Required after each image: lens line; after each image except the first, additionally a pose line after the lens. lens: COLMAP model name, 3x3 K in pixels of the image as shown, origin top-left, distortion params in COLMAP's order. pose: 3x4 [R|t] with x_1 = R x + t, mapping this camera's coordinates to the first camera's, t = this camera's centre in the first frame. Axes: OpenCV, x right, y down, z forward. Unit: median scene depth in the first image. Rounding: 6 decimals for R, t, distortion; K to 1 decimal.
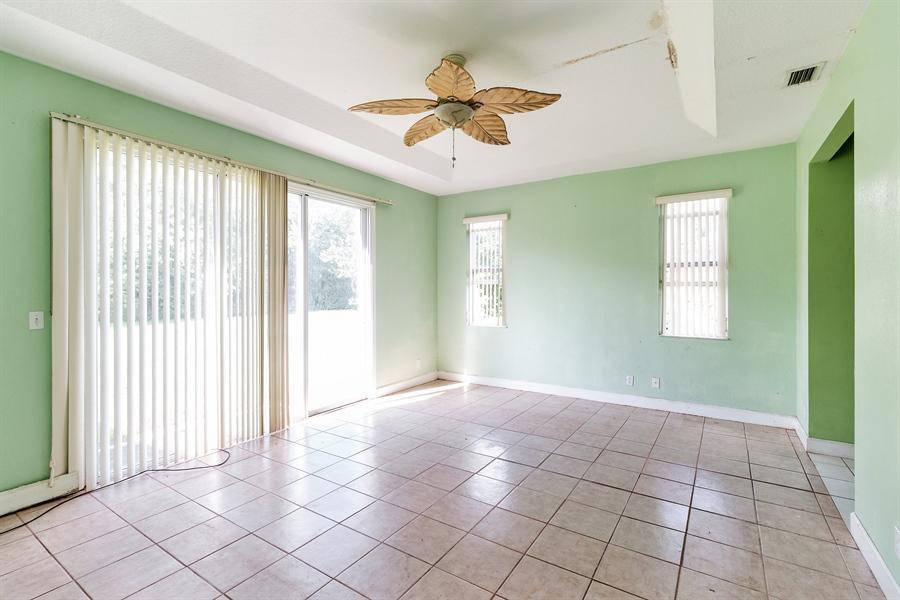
lens RADIAL K [[418.3, 0, 449.0], [0, 418.3, 293.6], [0, 0, 1]] dist [-0.002404, 0.000539]
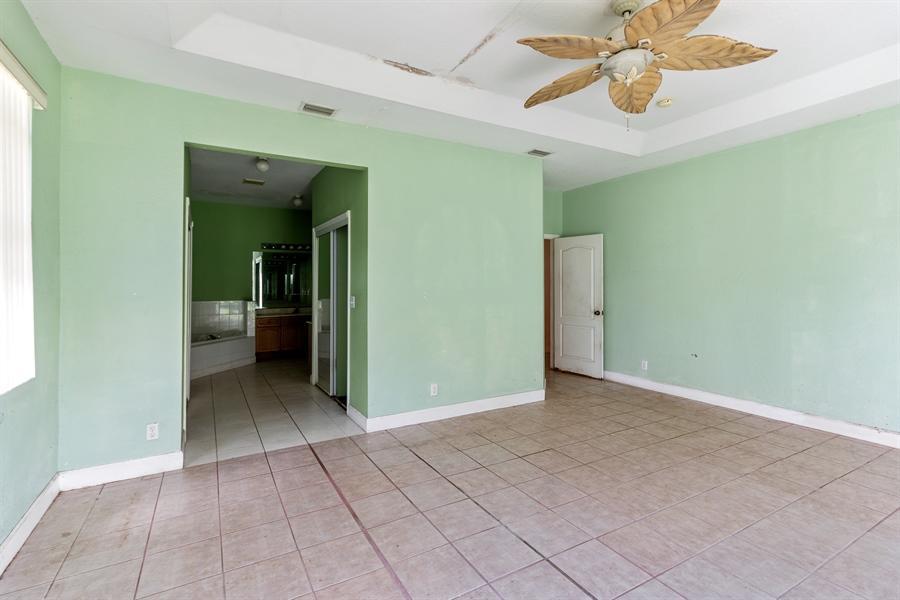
lens RADIAL K [[418.3, 0, 438.8], [0, 418.3, 283.6], [0, 0, 1]] dist [-0.002404, 0.000539]
pose [[-0.885518, 0.006597, 0.464559, -0.039667], [0.007706, 0.999970, 0.000487, -0.007040], [-0.464542, 0.004011, -0.885542, 1.967437]]
